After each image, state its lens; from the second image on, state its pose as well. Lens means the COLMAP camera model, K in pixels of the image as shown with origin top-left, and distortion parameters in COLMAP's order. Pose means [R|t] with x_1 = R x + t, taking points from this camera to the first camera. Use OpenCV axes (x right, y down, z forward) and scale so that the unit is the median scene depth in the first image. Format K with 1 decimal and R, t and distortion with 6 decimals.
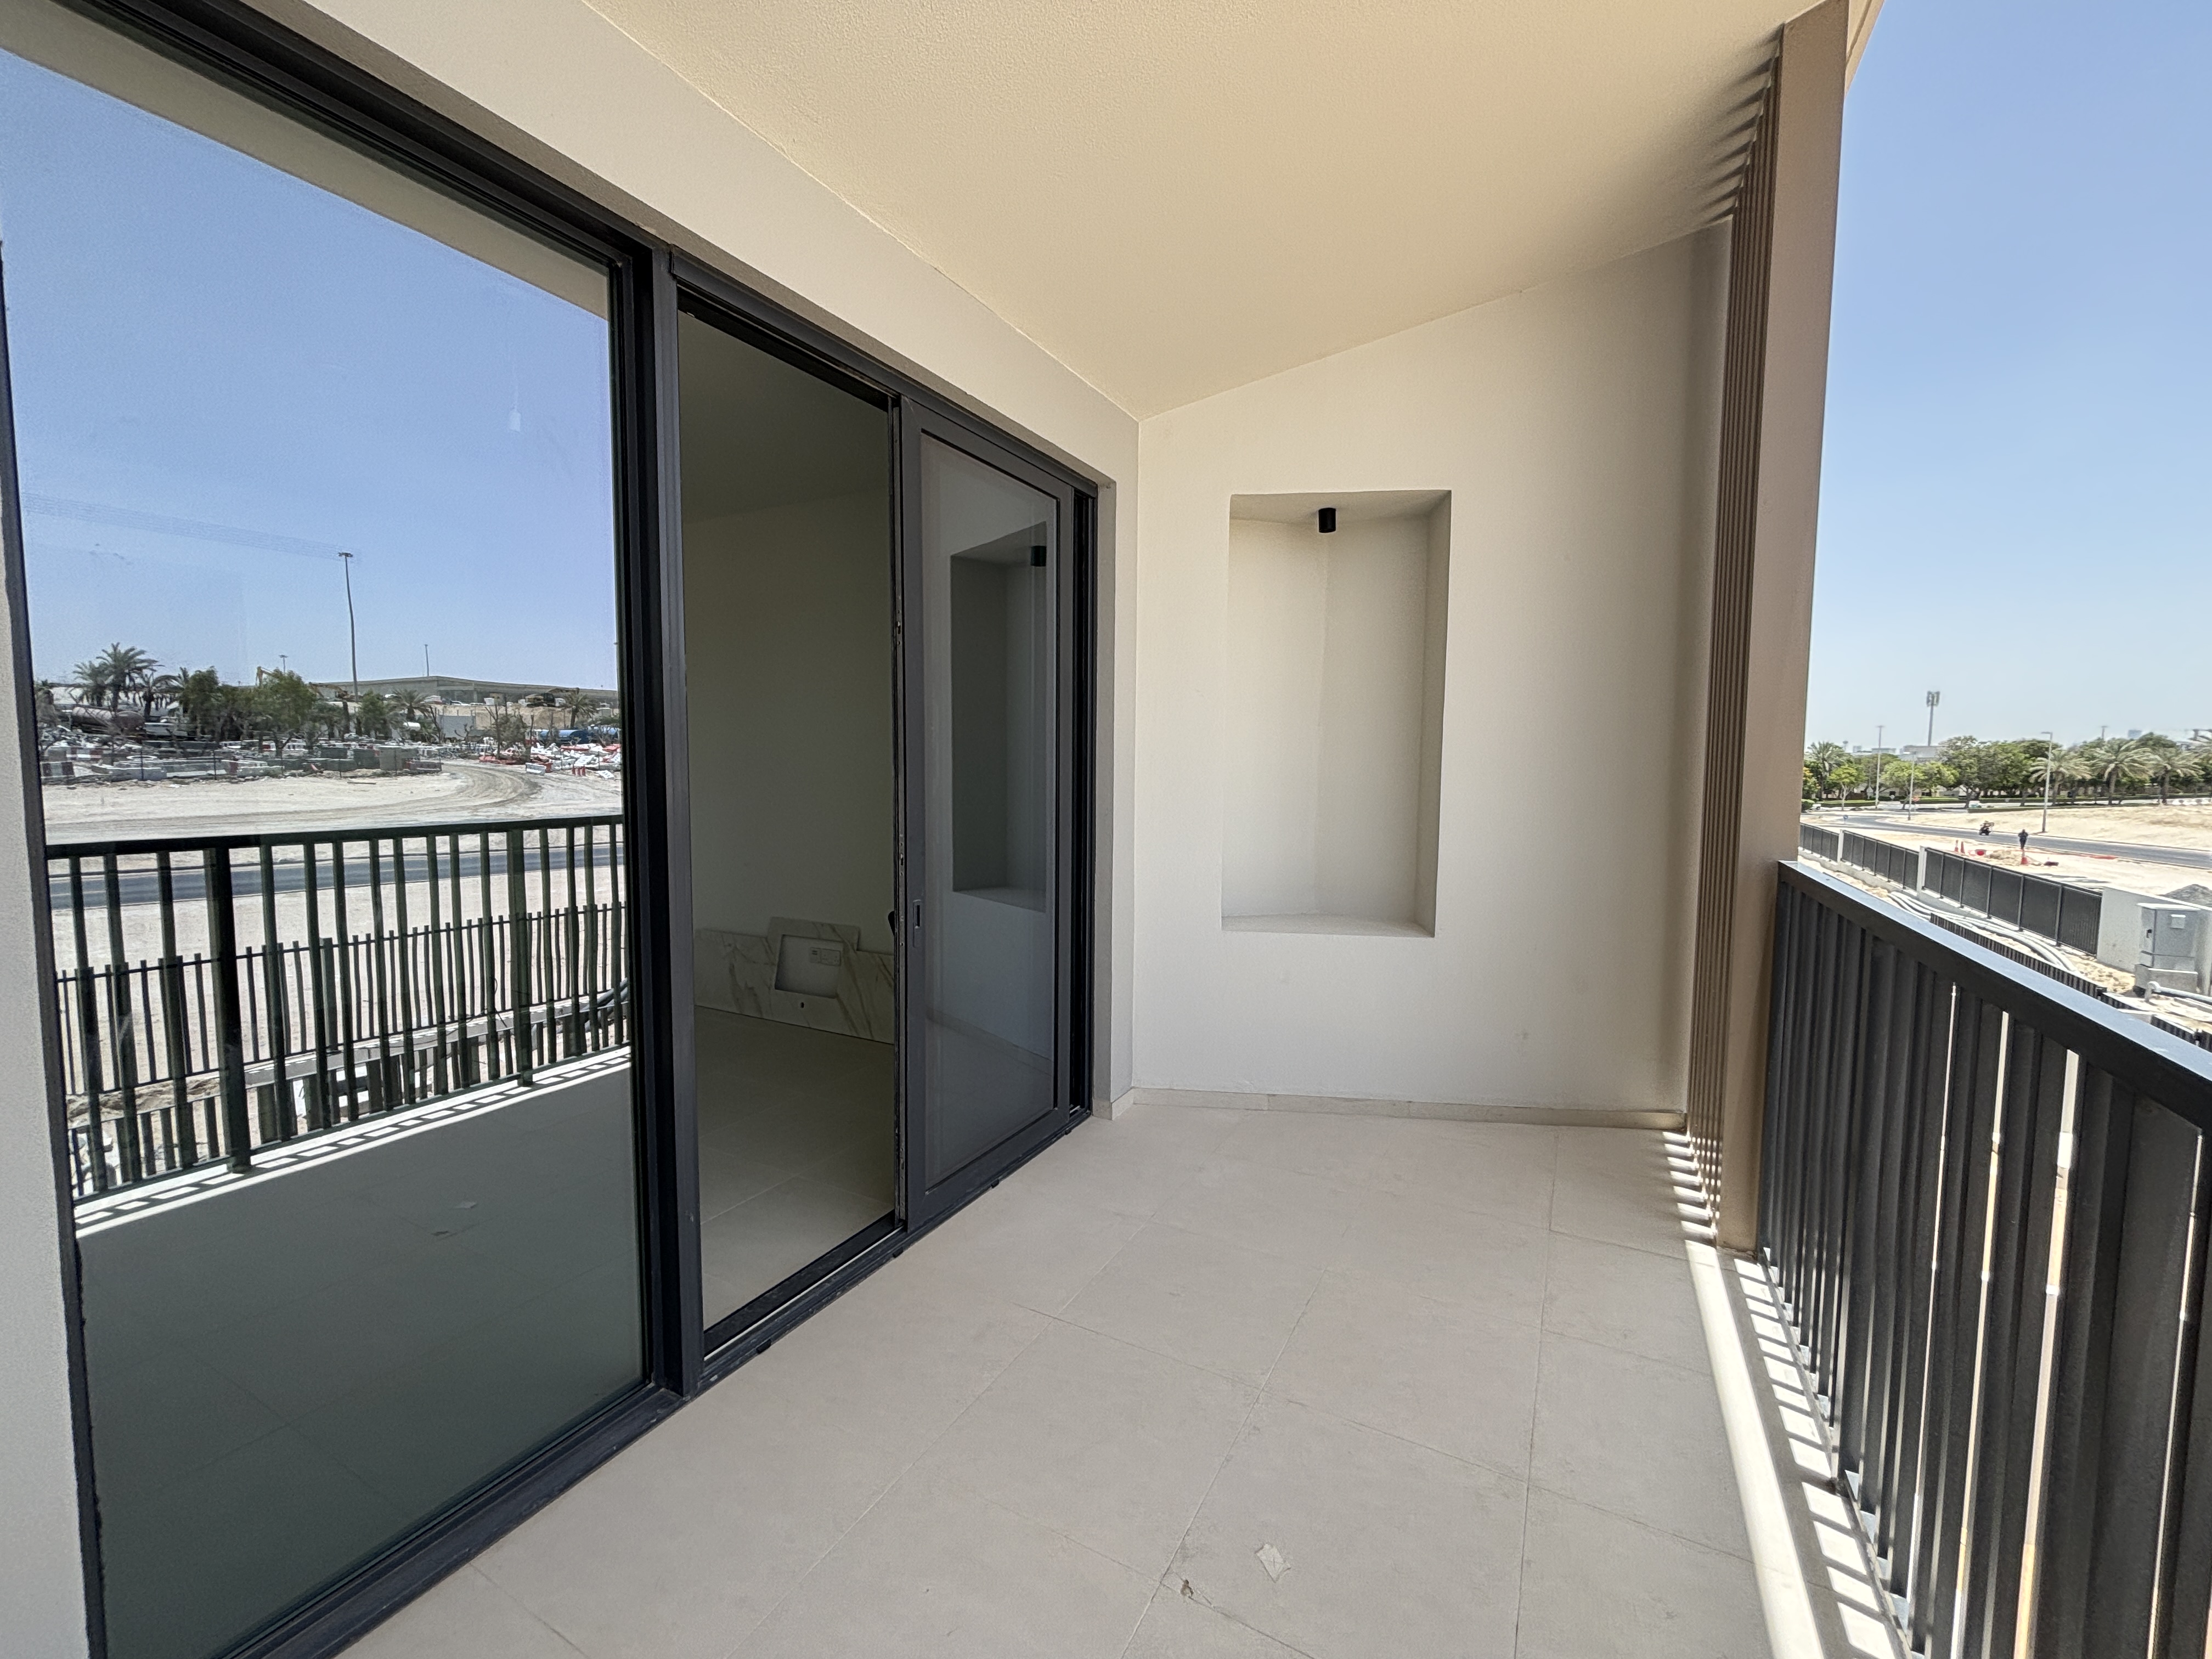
lens RADIAL K [[892.1, 0, 1107.5], [0, 892.1, 828.1], [0, 0, 1]] dist [-0.000874, -0.000338]
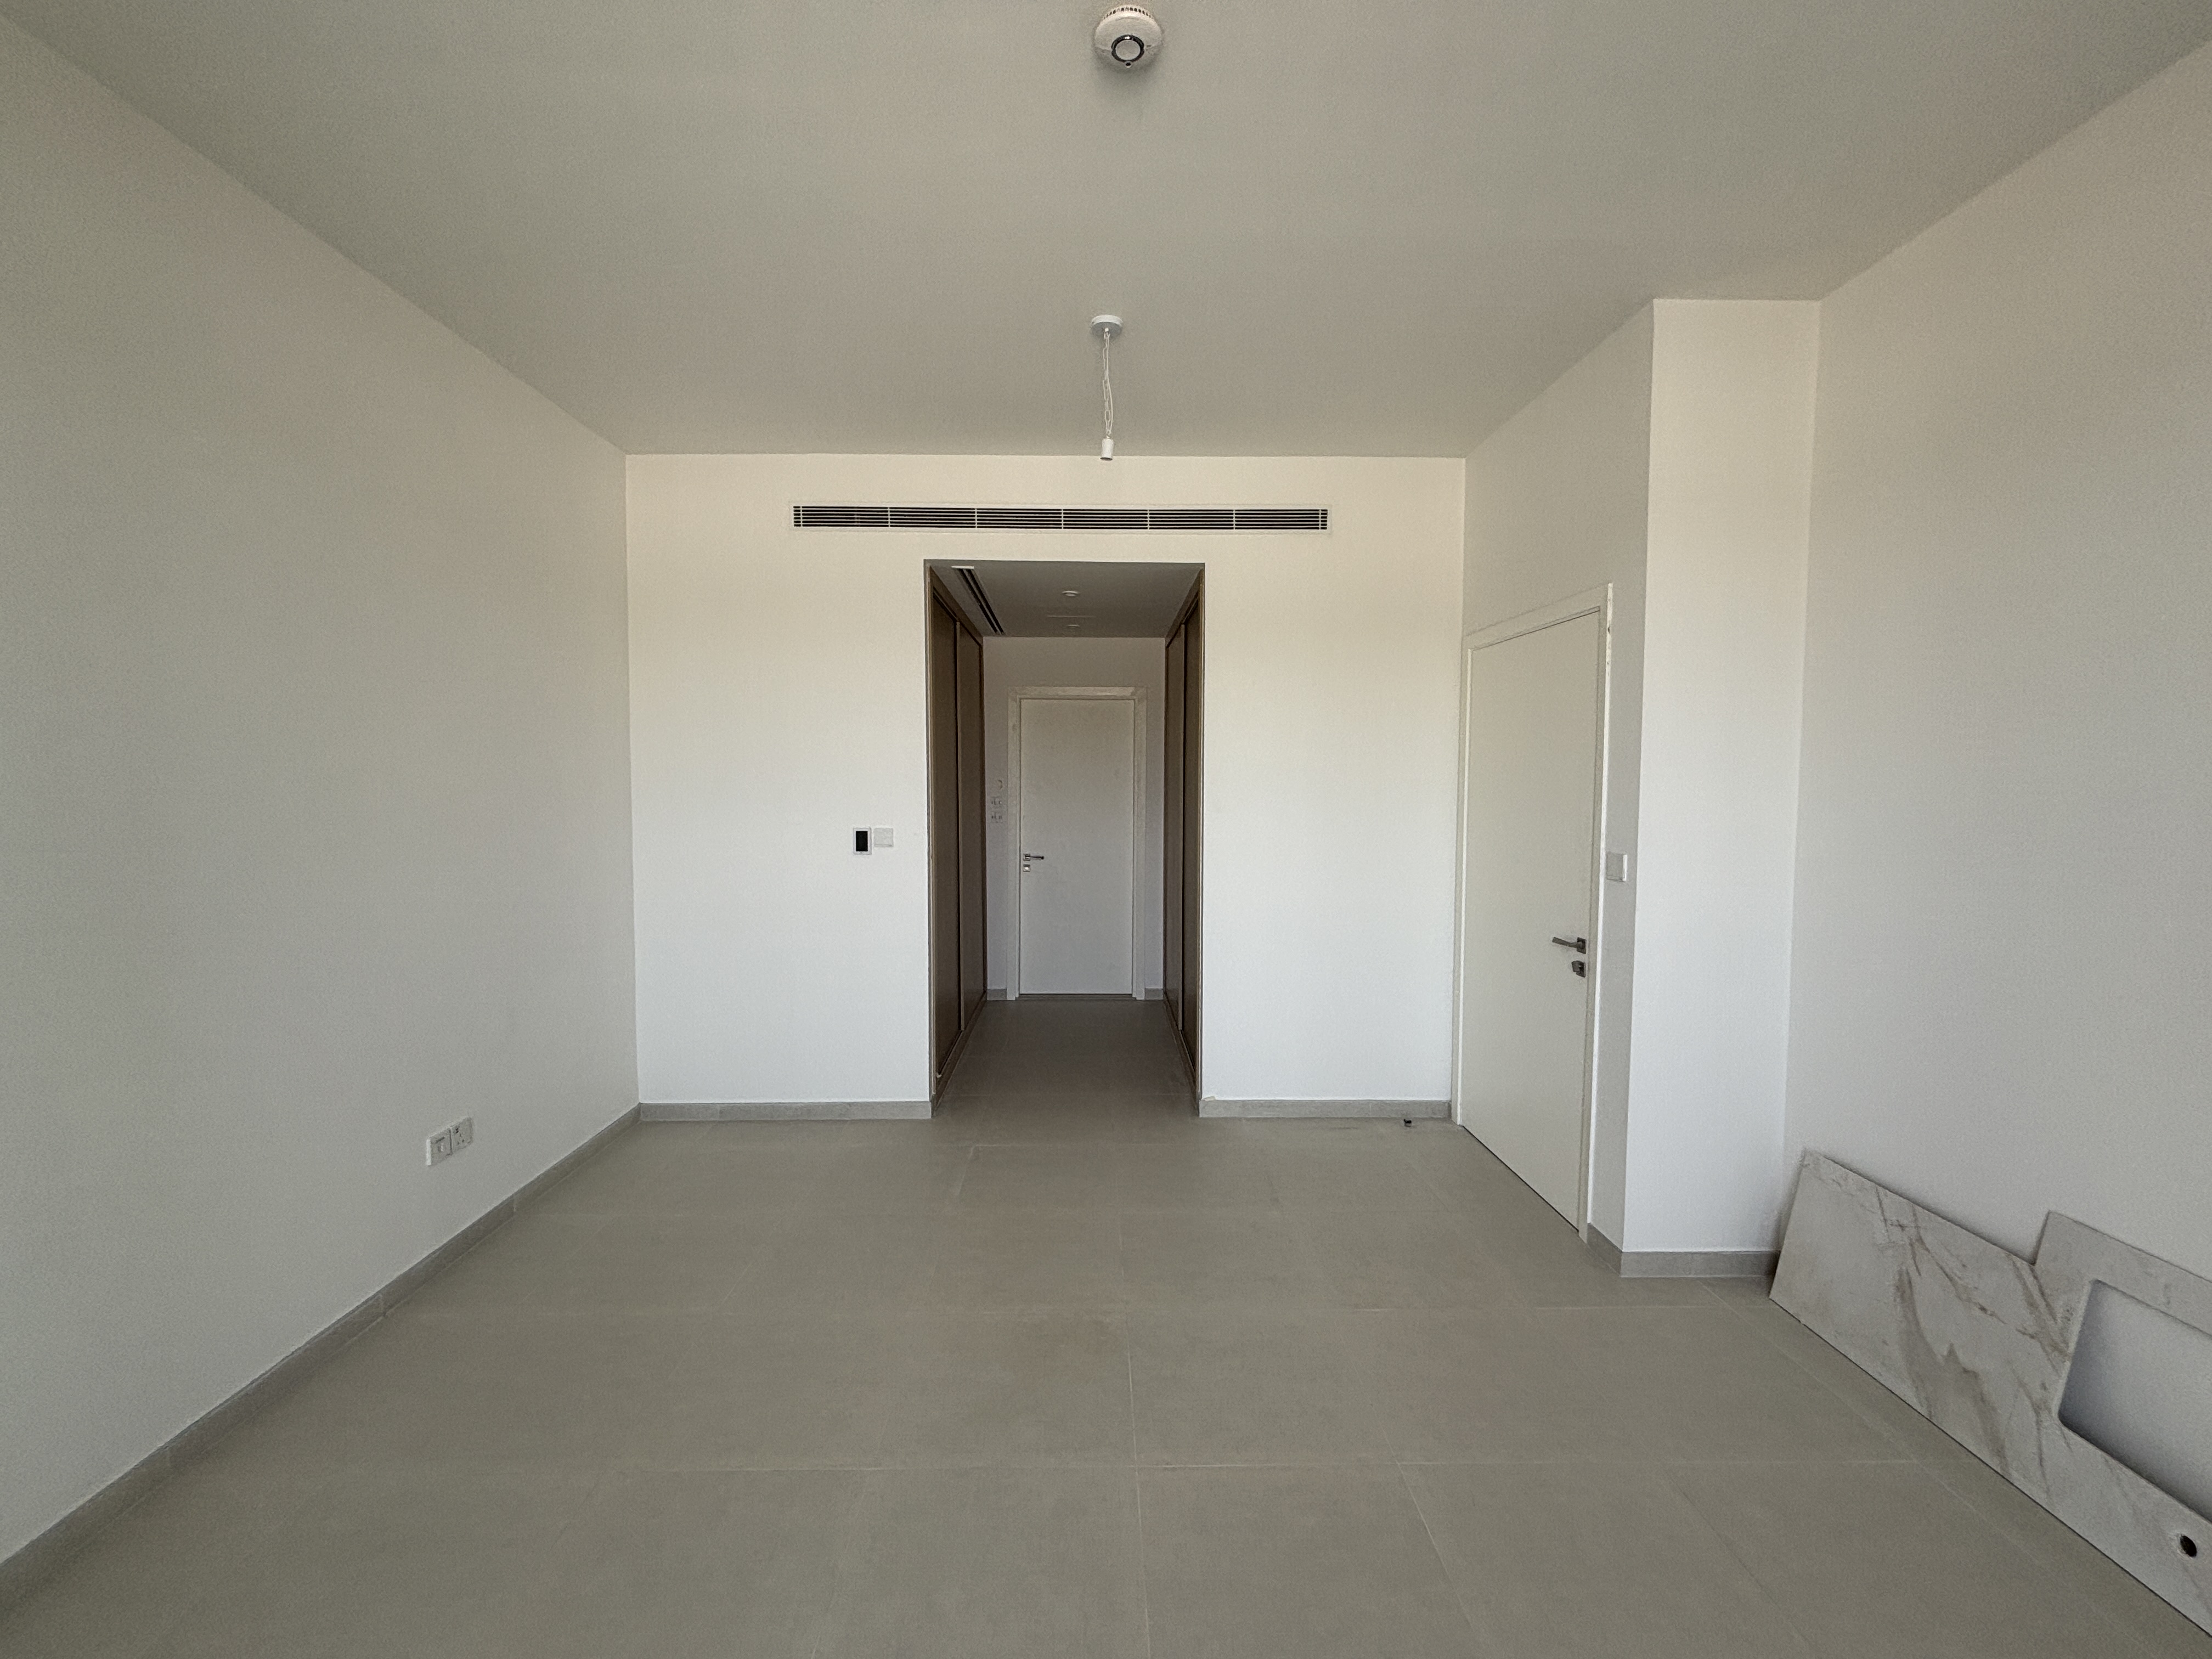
lens RADIAL K [[892.1, 0, 1104.7], [0, 892.1, 828.7], [0, 0, 1]] dist [-0.000874, -0.000338]
pose [[0.480974, 0.045000, -0.875579, -0.246578], [-0.063776, 0.997832, 0.016250, -0.043093], [0.874412, 0.048025, 0.482801, 0.457587]]
